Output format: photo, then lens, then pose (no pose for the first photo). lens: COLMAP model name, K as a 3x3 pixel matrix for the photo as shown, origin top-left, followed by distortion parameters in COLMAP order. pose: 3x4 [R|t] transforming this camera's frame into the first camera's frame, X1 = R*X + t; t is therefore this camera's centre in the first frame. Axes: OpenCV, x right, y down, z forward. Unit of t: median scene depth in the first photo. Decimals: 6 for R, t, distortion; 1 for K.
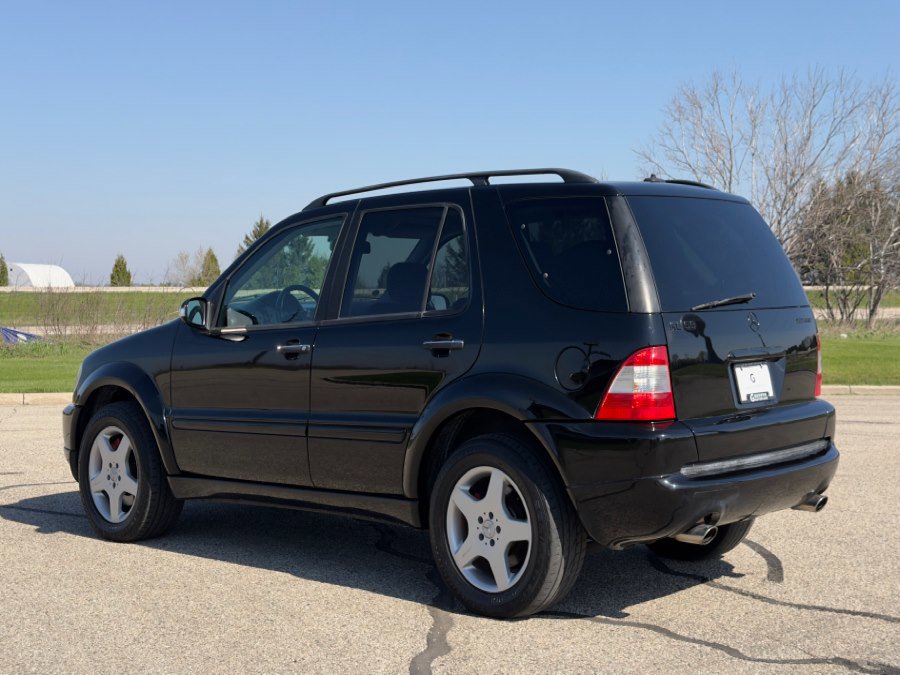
lens RADIAL K [[1285.3, 0, 450.0], [0, 1285.3, 337.5], [0, 0, 1]] dist [0.076449, 0.059244]
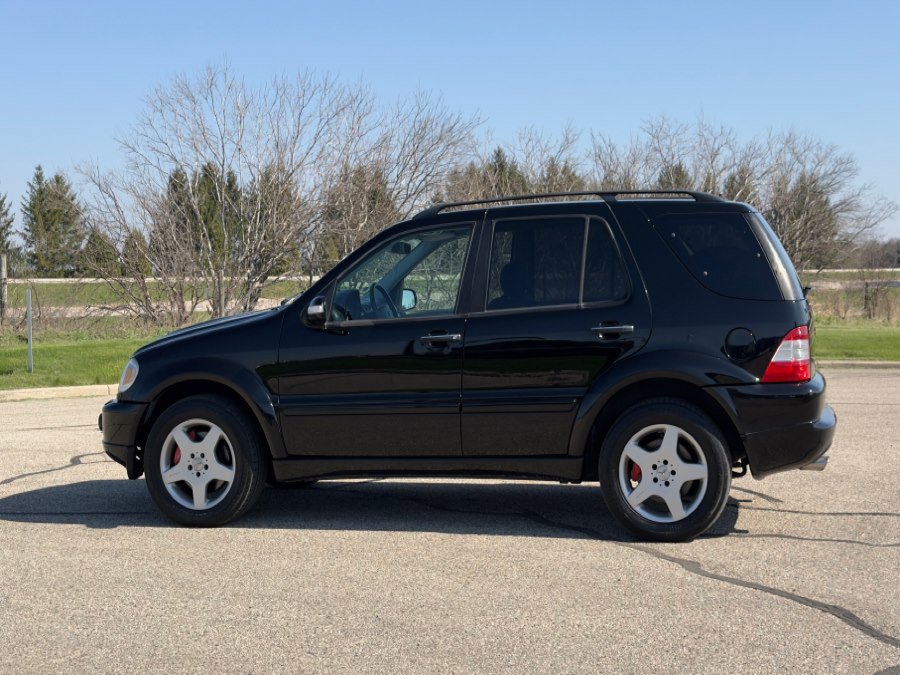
lens RADIAL K [[1285.3, 0, 450.0], [0, 1285.3, 337.5], [0, 0, 1]] dist [0.076449, 0.059244]
pose [[0.904522, -0.031855, 0.425235, -0.679372], [0.028856, 0.999493, 0.013493, -0.008374], [-0.425449, 0.000066, 0.904983, -0.061253]]
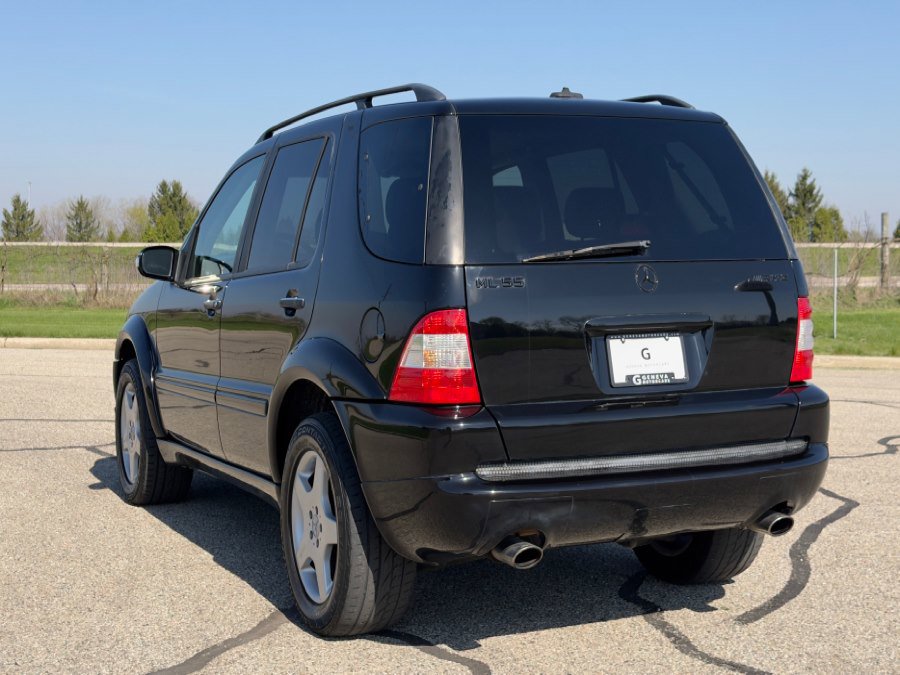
lens RADIAL K [[1336.8, 0, 450.0], [0, 1336.8, 337.5], [0, 0, 1]] dist [0.026117, -0.006776]
pose [[0.928836, 0.026929, -0.369510, 0.412962], [-0.014729, 0.999250, 0.035798, -0.004172], [0.370197, -0.027809, 0.928537, 0.232050]]
